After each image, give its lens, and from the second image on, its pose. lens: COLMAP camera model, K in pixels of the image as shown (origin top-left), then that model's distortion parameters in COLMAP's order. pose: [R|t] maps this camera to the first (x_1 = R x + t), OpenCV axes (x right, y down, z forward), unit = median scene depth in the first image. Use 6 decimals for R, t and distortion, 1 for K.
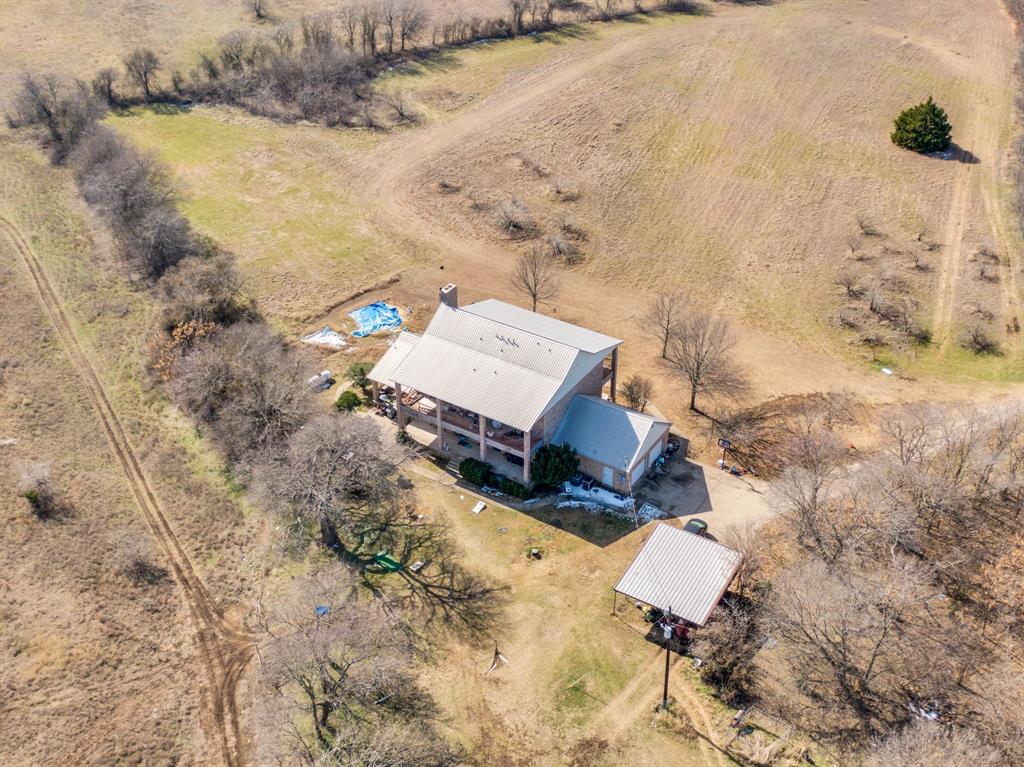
lens RADIAL K [[1155.9, 0, 515.1], [0, 1155.9, 384.7], [0, 0, 1]] dist [0.008395, -0.011057]
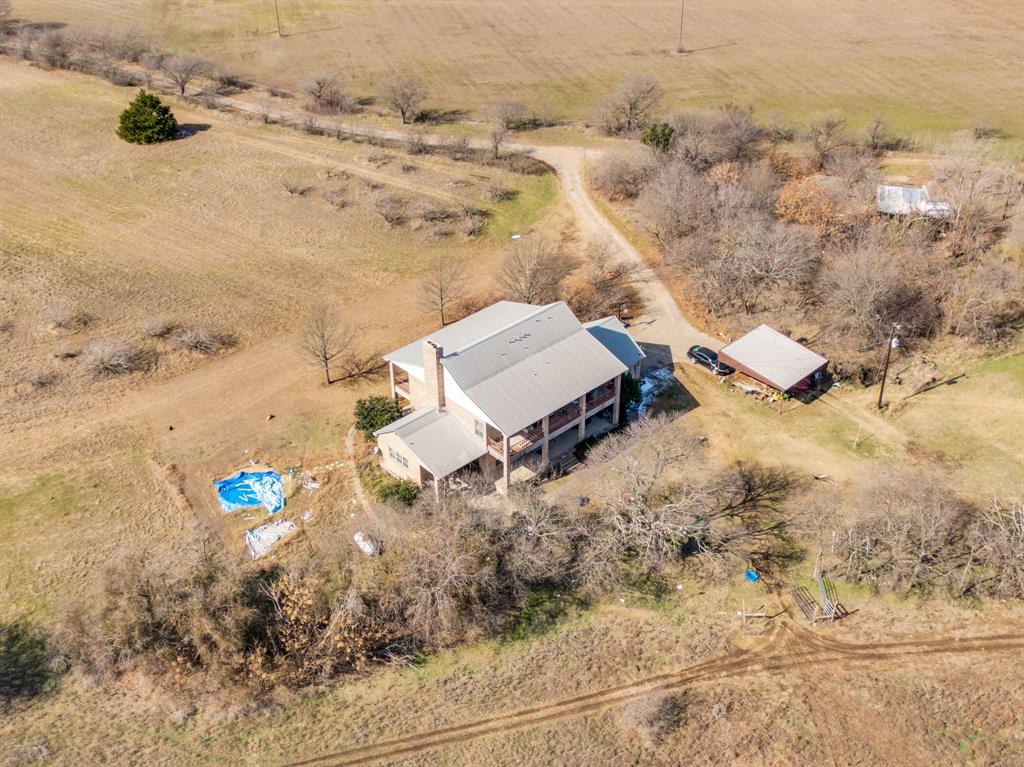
lens RADIAL K [[1155.9, 0, 515.1], [0, 1155.9, 384.7], [0, 0, 1]] dist [0.008395, -0.011057]
pose [[0.243236, -0.544809, 0.802508, -0.874948], [0.552365, 0.757899, 0.347106, -0.375000], [-0.797327, 0.358849, 0.485281, 0.558725]]
